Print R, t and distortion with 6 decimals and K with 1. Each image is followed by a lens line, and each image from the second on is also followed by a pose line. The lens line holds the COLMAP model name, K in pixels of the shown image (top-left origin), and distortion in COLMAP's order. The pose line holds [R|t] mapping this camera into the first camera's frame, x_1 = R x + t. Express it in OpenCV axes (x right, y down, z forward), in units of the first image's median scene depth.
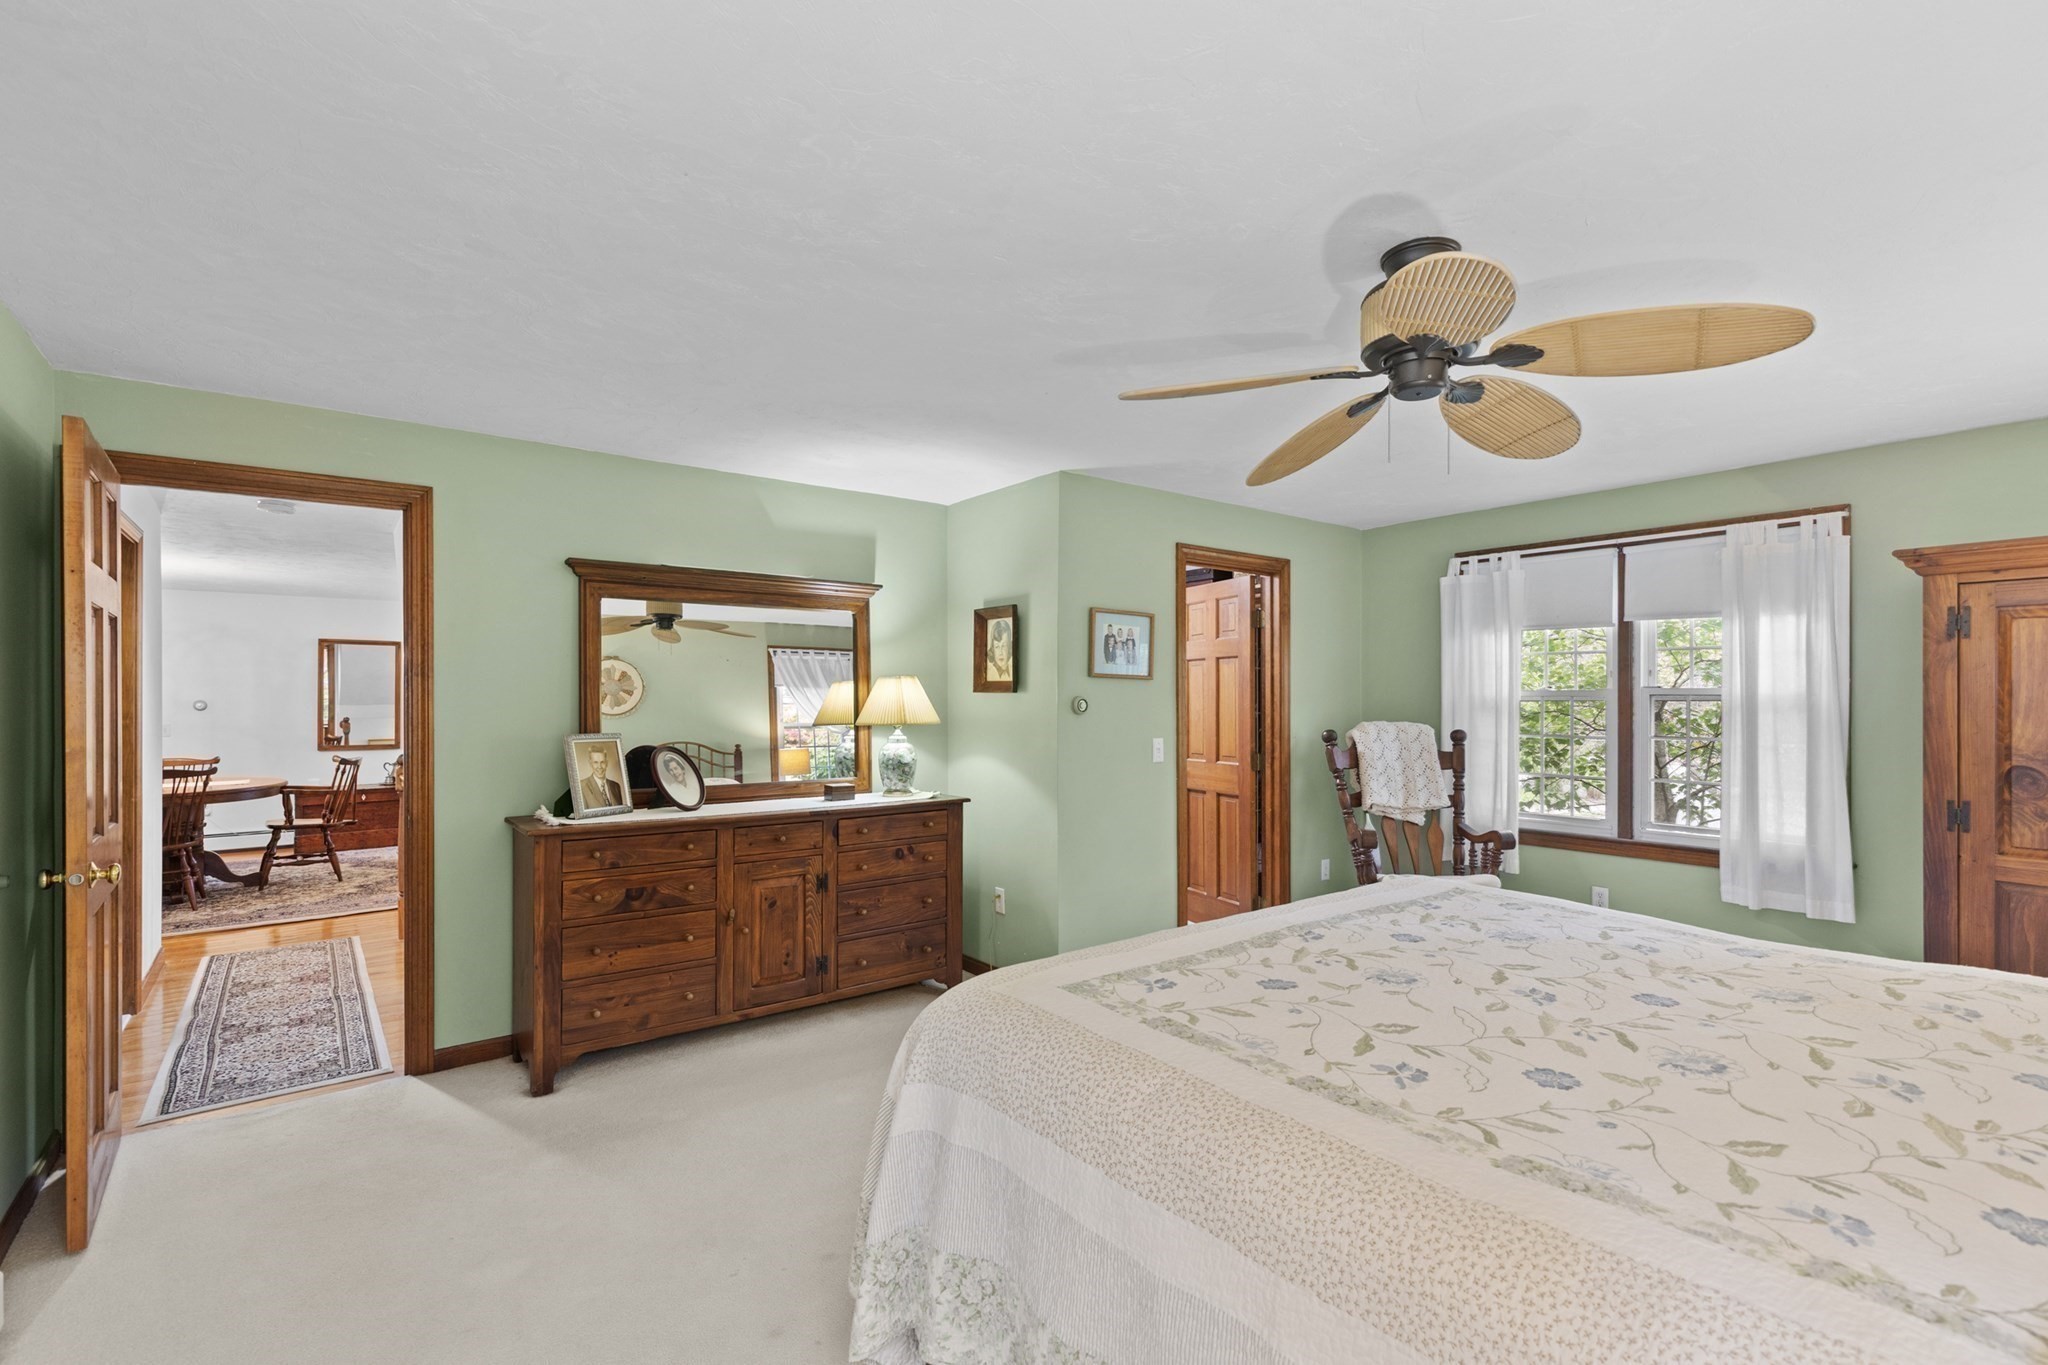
lens RADIAL K [[925.2, 0, 1038.0], [0, 925.2, 696.2], [0, 0, 1]] dist [0.004636, 0.000273]
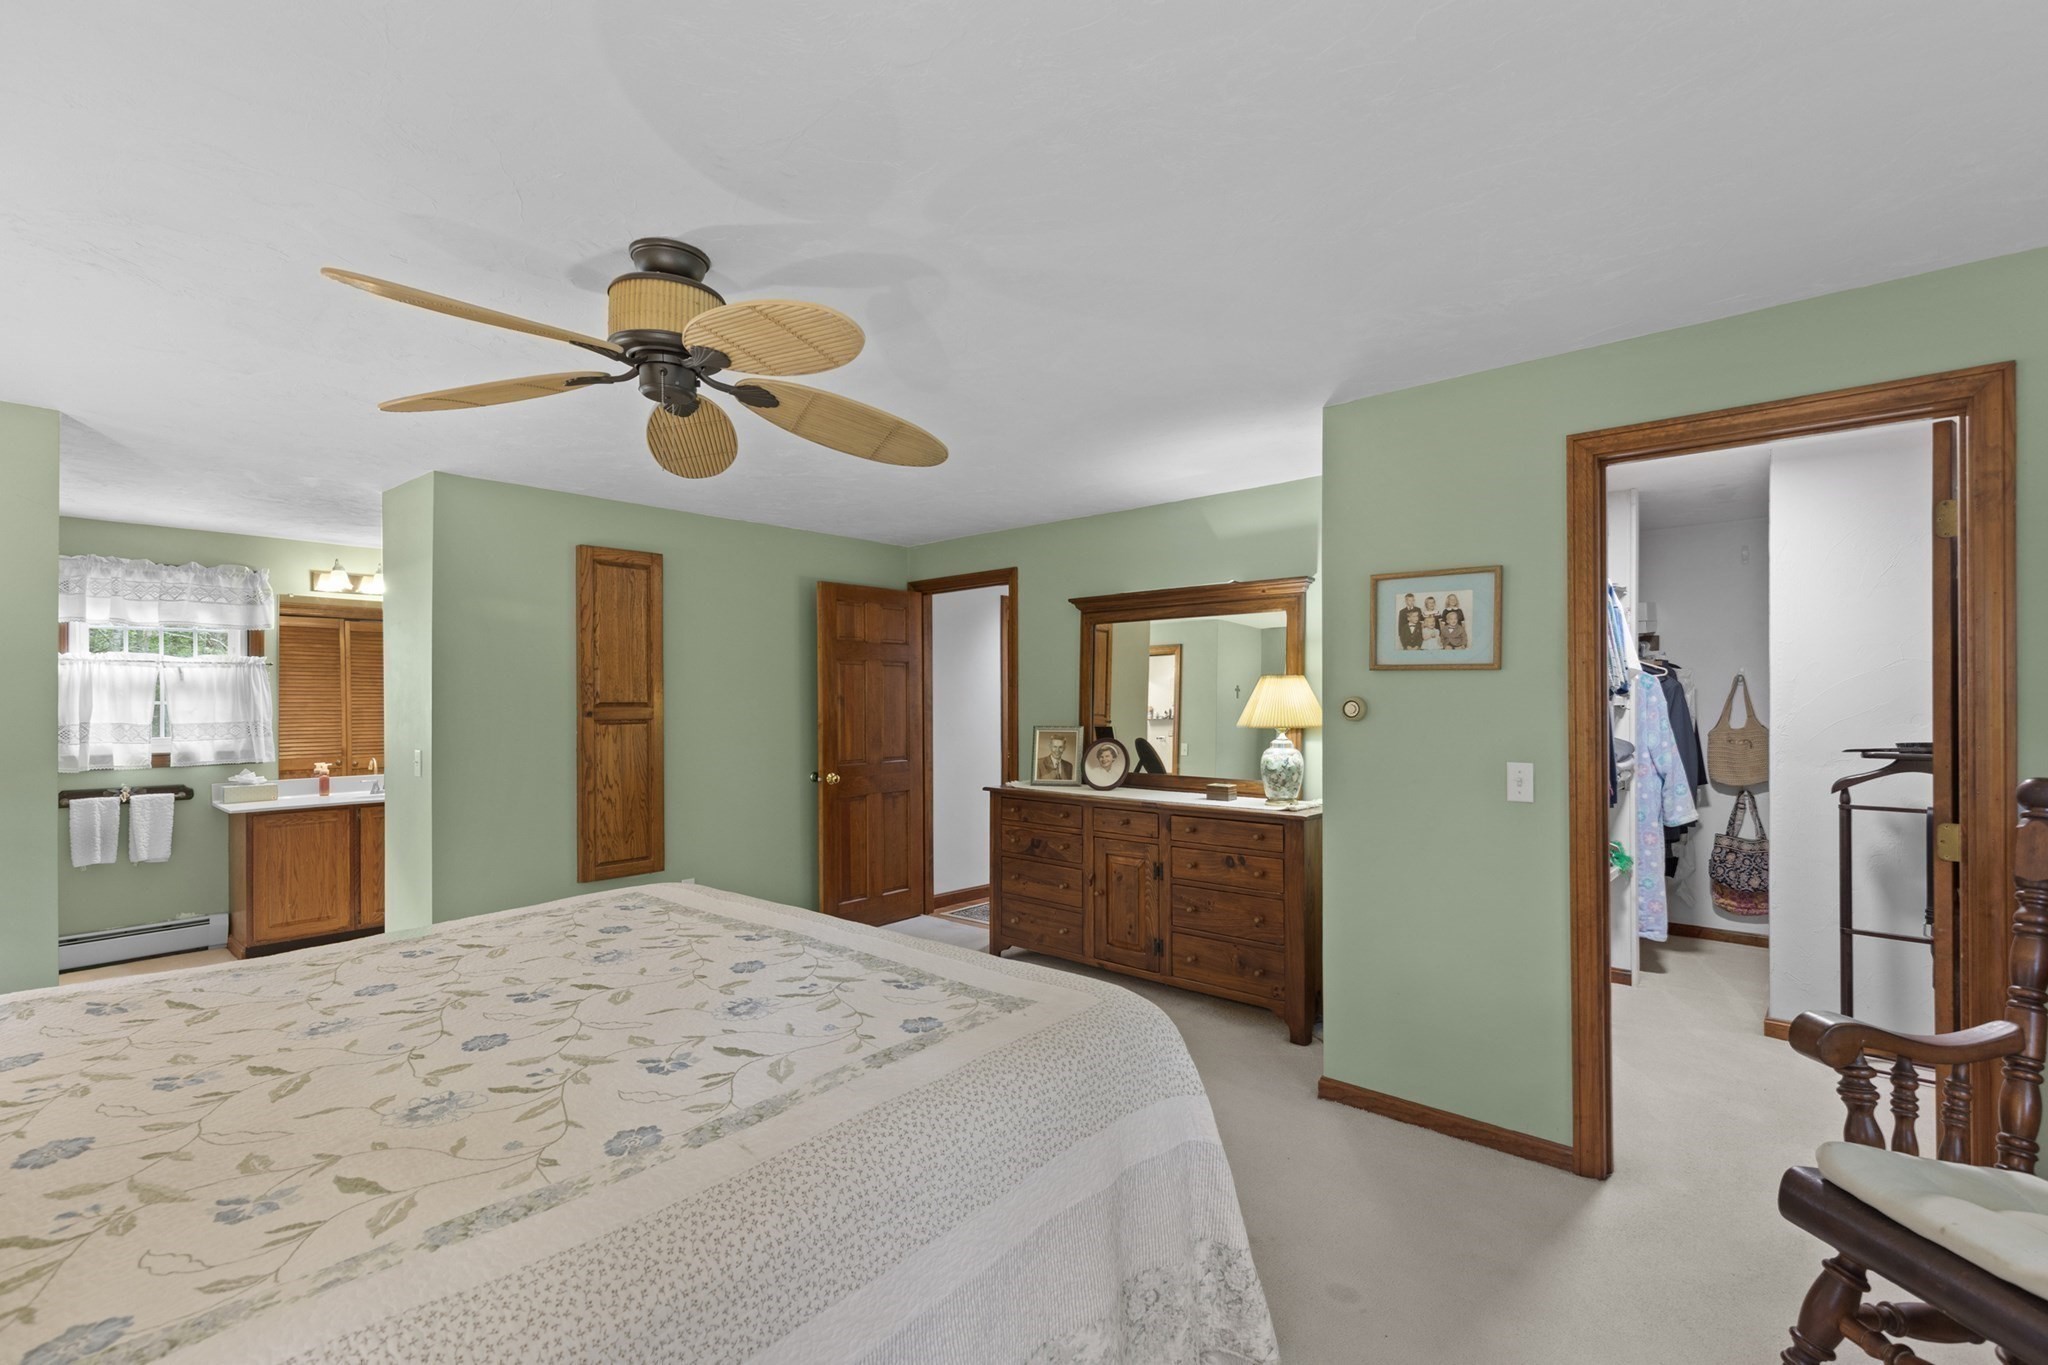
lens RADIAL K [[925.2, 0, 1035.2], [0, 925.2, 693.5], [0, 0, 1]] dist [0.004636, 0.000273]
pose [[0.181924, -0.005877, -0.983295, 0.782382], [0.007277, 0.999963, -0.004630, -0.001096], [0.983286, -0.006313, 0.181960, 0.647293]]
